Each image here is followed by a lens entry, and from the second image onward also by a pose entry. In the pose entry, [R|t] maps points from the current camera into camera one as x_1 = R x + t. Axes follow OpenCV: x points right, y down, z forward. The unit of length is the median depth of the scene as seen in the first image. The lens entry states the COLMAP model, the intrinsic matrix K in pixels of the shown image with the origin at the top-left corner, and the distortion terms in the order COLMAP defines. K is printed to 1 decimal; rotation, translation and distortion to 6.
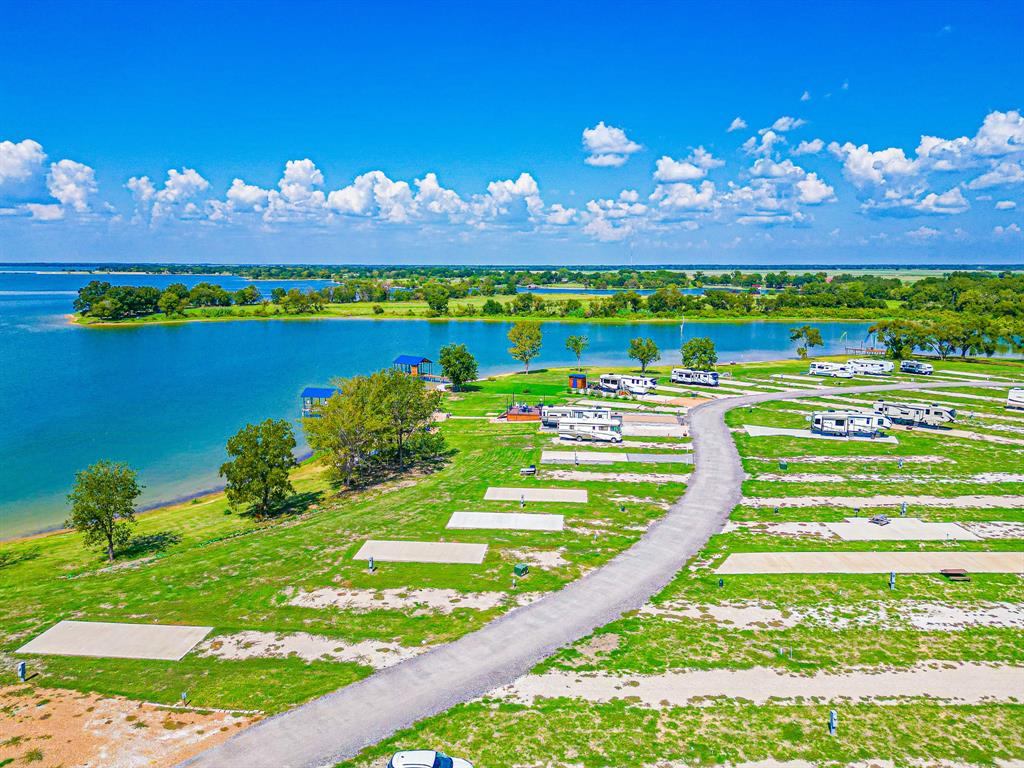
lens RADIAL K [[724.6, 0, 514.1], [0, 724.6, 385.8], [0, 0, 1]] dist [0.074935, -0.073729]
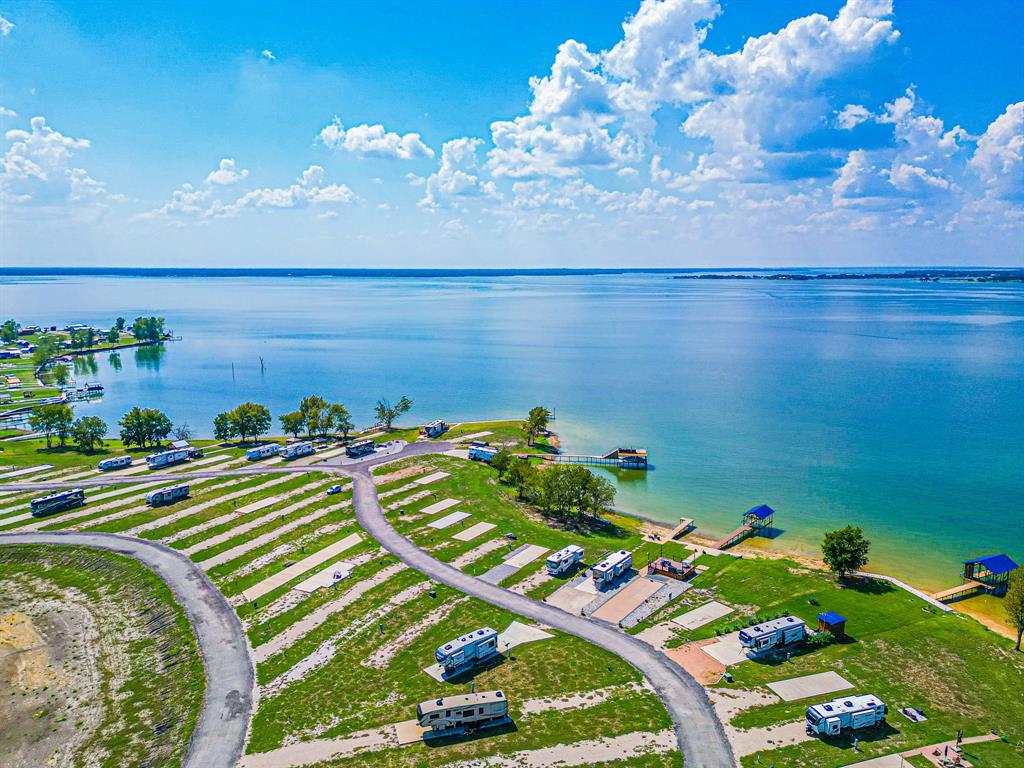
lens RADIAL K [[727.1, 0, 512.3], [0, 727.1, 380.7], [0, 0, 1]] dist [0.078978, -0.078406]
pose [[-0.473524, 0.134049, -0.870520, 2.192117], [-0.144710, 0.963079, 0.227018, -0.938769], [0.868812, 0.233472, -0.436643, 2.469779]]
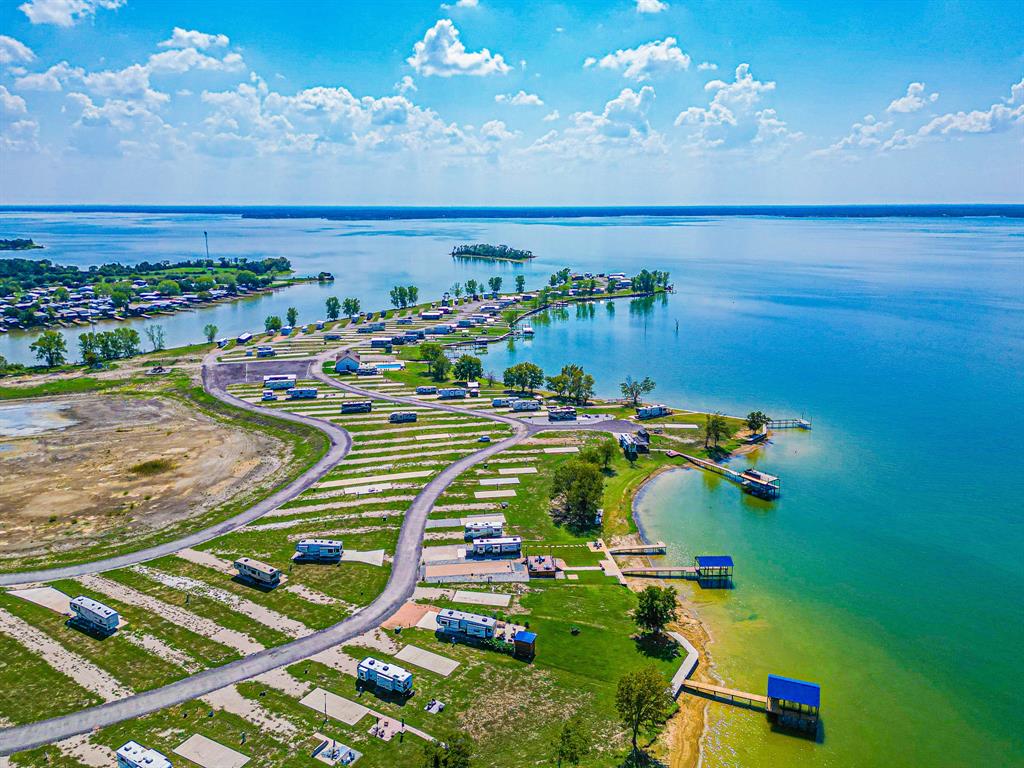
lens RADIAL K [[737.2, 0, 512.9], [0, 737.2, 382.7], [0, 0, 1]] dist [0.092538, -0.096935]
pose [[-0.969527, 0.055876, -0.238527, 0.736131], [-0.041365, 0.922327, 0.384191, -1.561985], [0.241467, 0.382350, -0.891910, 4.155849]]
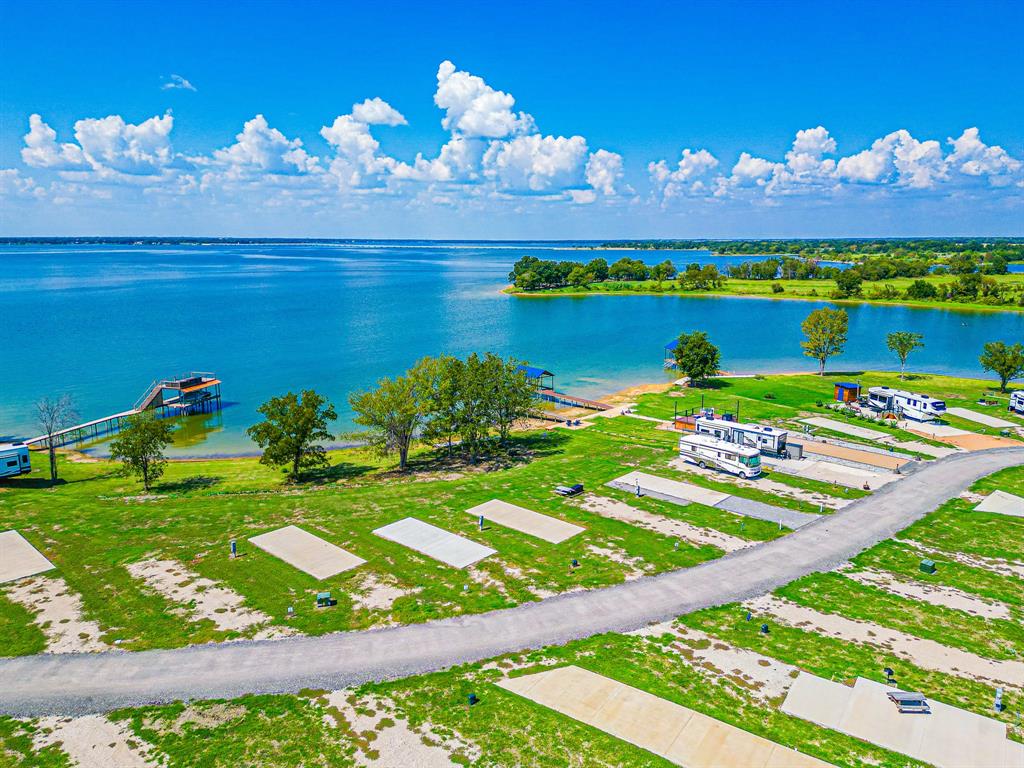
lens RADIAL K [[722.7, 0, 512.1], [0, 722.7, 384.0], [0, 0, 1]] dist [0.079283, -0.080093]
pose [[0.797173, 0.115859, -0.592530, 0.655002], [-0.097097, 0.993242, 0.063580, -0.073312], [0.595892, 0.006848, 0.803036, 0.435064]]
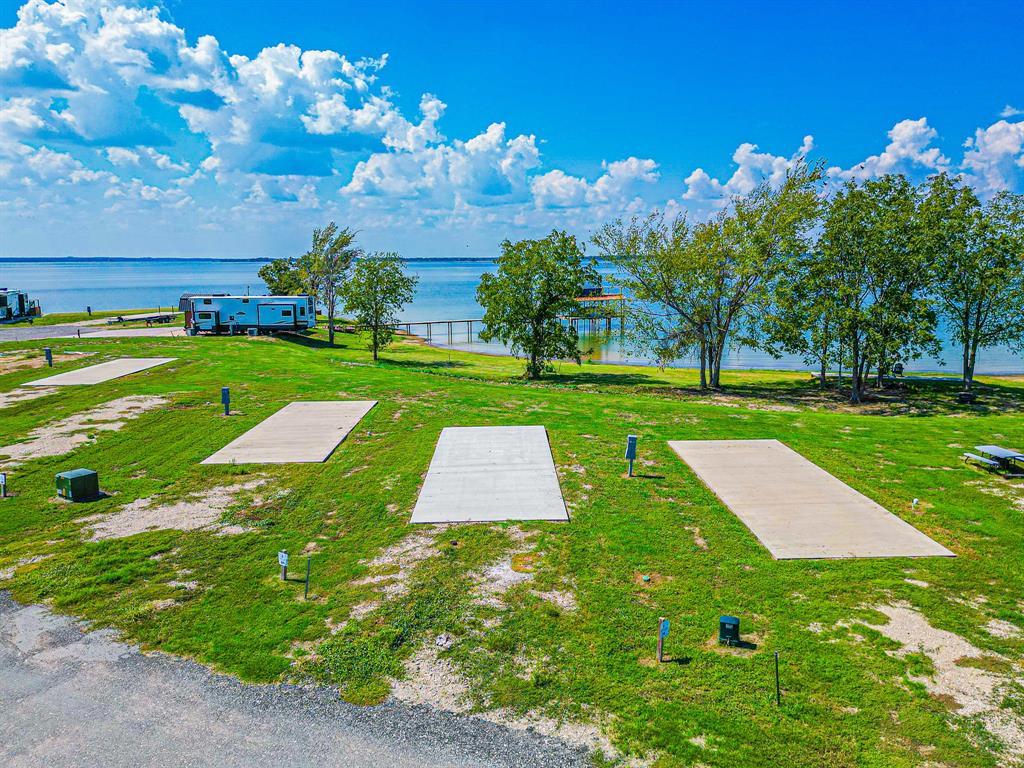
lens RADIAL K [[729.9, 0, 525.9], [0, 729.9, 354.0], [0, 0, 1]] dist [0.067872, -0.063134]
pose [[0.129067, 0.124467, -0.983793, 0.389306], [-0.154807, 0.982457, 0.103988, 0.114393], [0.979478, 0.138877, 0.146071, 1.139981]]
